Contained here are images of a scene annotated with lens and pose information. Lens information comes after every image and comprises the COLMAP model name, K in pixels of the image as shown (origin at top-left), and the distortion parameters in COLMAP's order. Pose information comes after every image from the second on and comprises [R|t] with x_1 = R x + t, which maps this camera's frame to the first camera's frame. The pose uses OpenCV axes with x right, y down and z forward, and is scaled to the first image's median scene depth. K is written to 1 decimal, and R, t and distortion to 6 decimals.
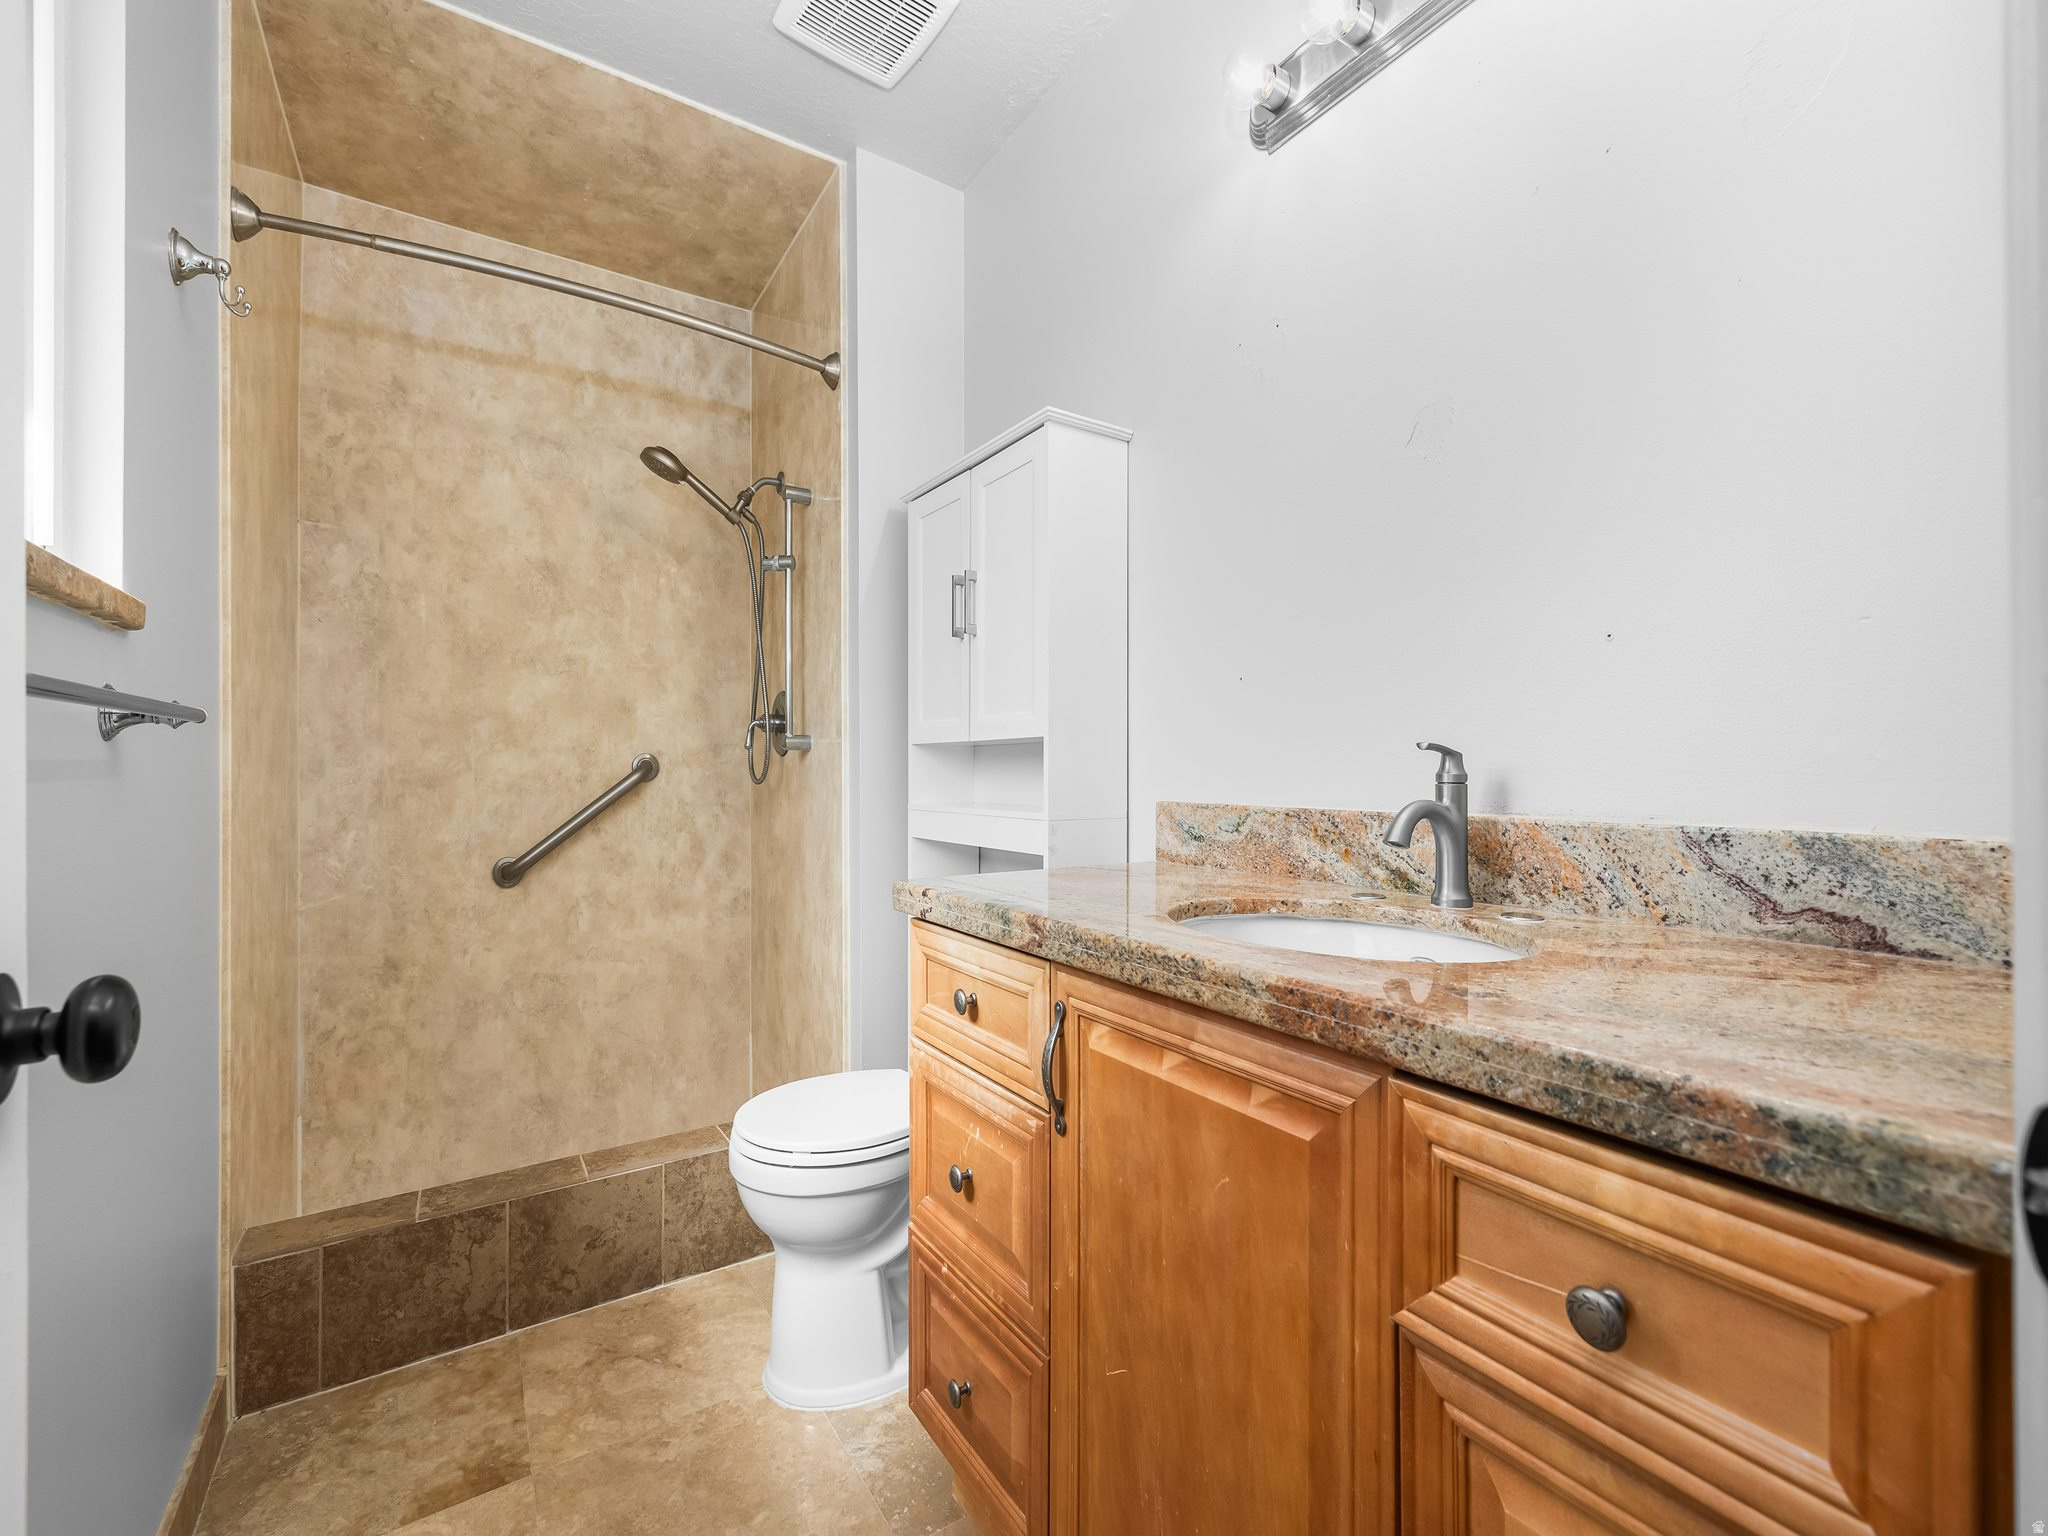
lens RADIAL K [[797.8, 0, 1065.3], [0, 797.8, 769.2], [0, 0, 1]] dist [0.000604, 0.000485]
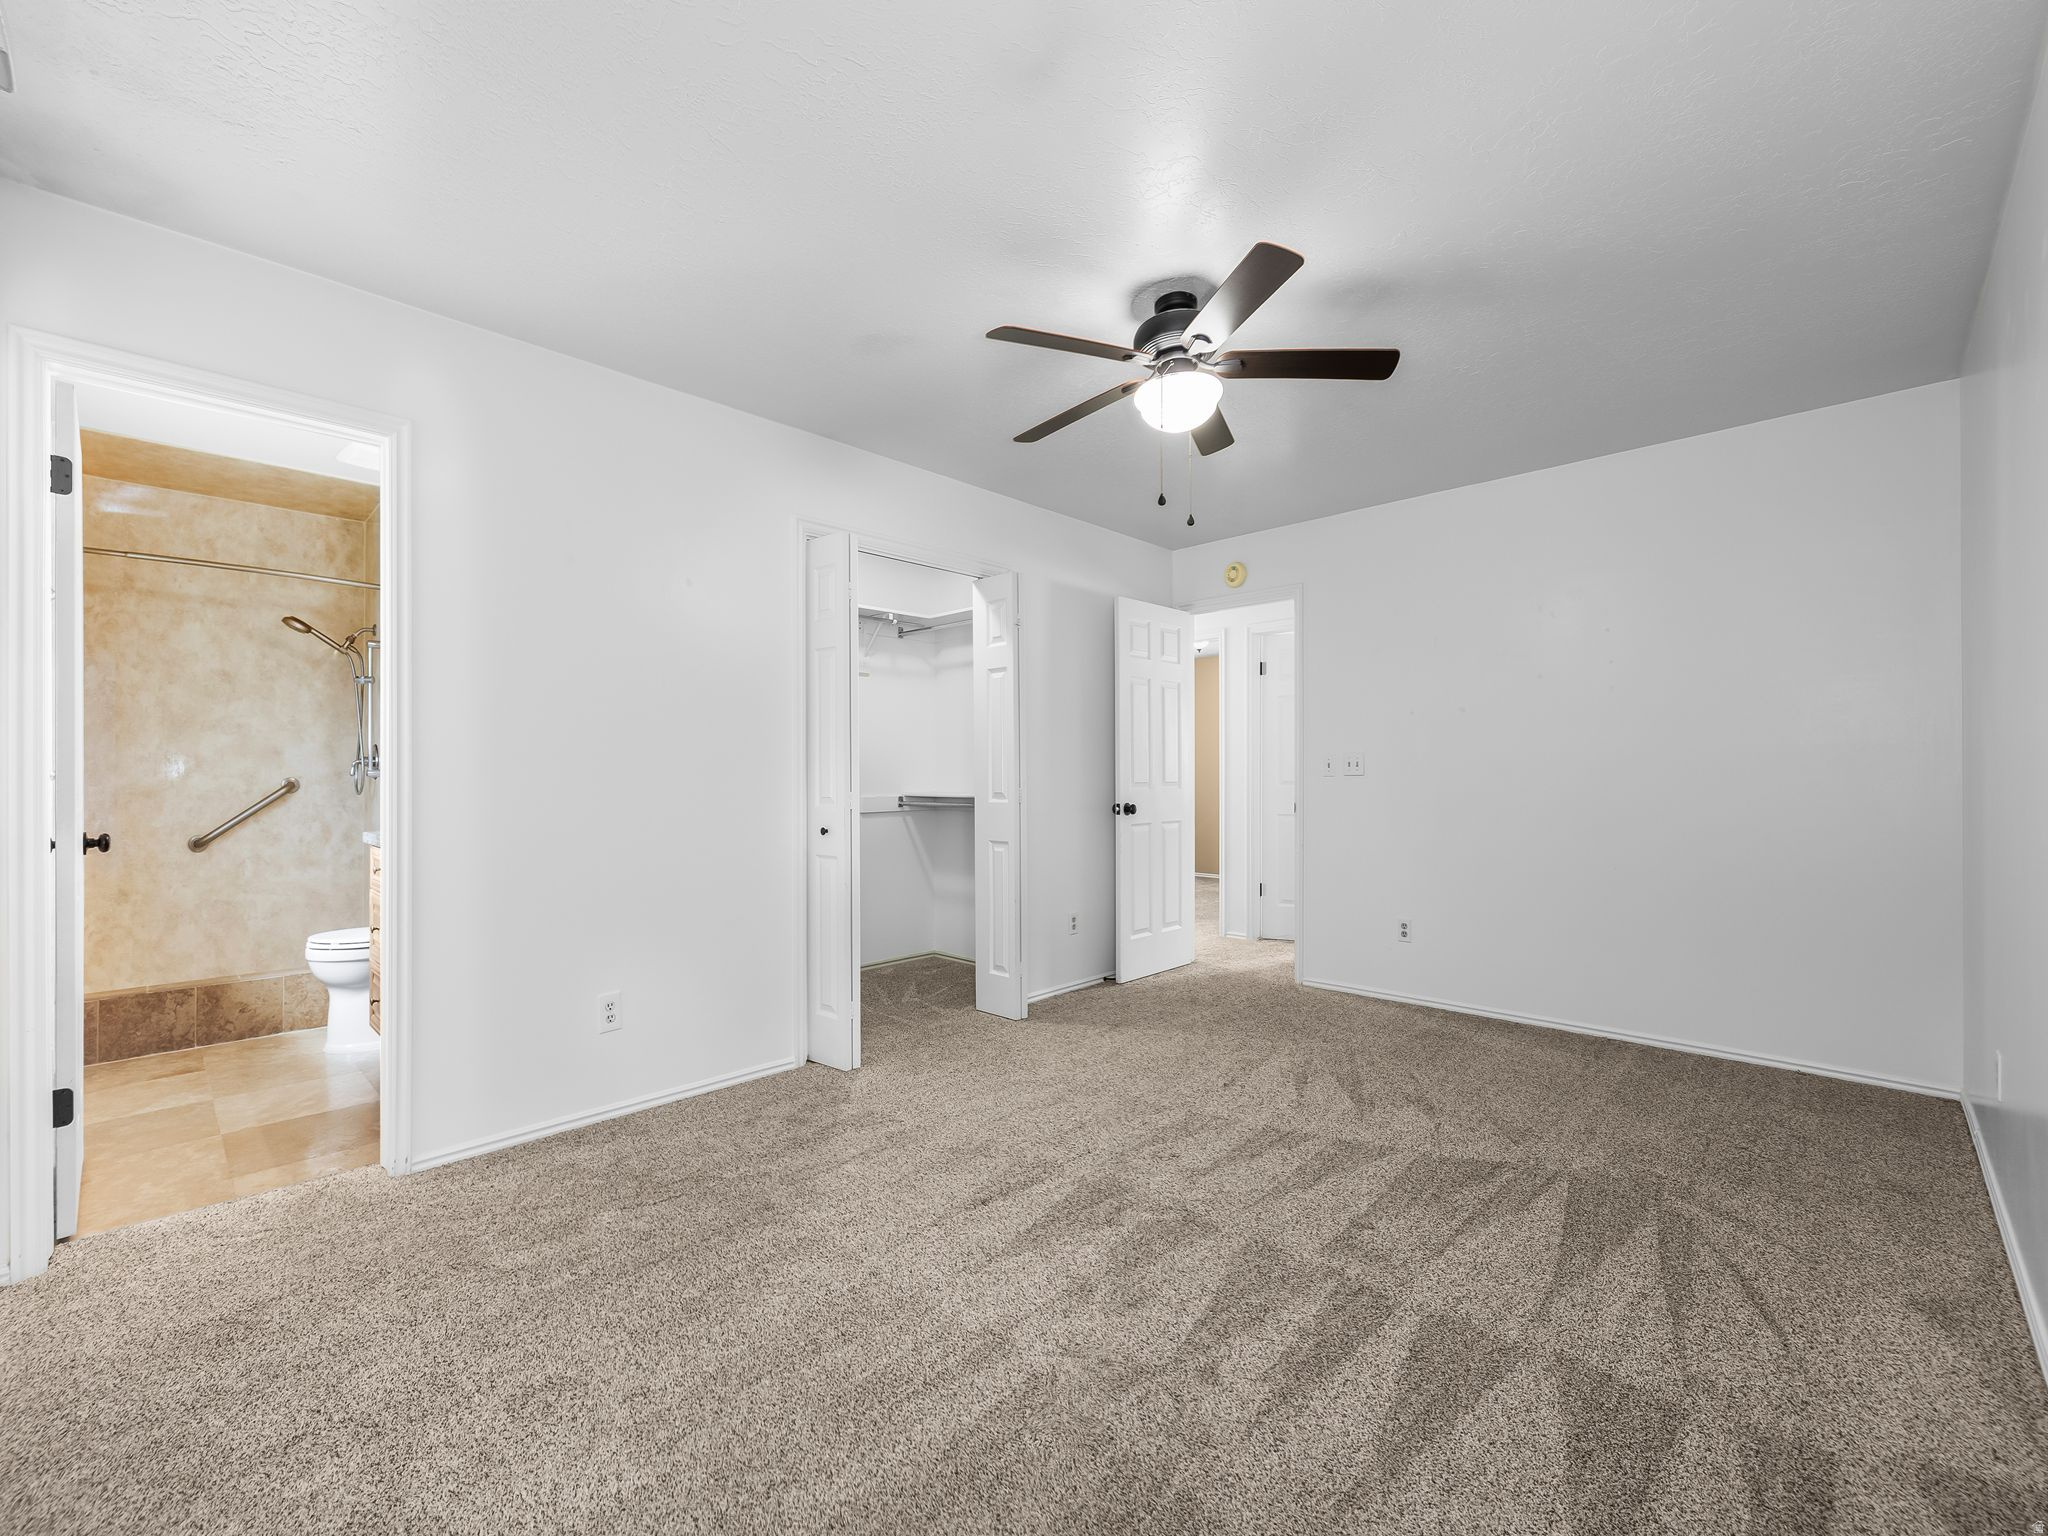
lens RADIAL K [[797.8, 0, 1029.9], [0, 797.8, 776.1], [0, 0, 1]] dist [0.000604, 0.000485]
pose [[0.982195, 0.003600, 0.187832, 0.814888], [-0.003953, 0.999991, 0.001503, -0.034341], [-0.187825, -0.002219, 0.982200, -1.134963]]
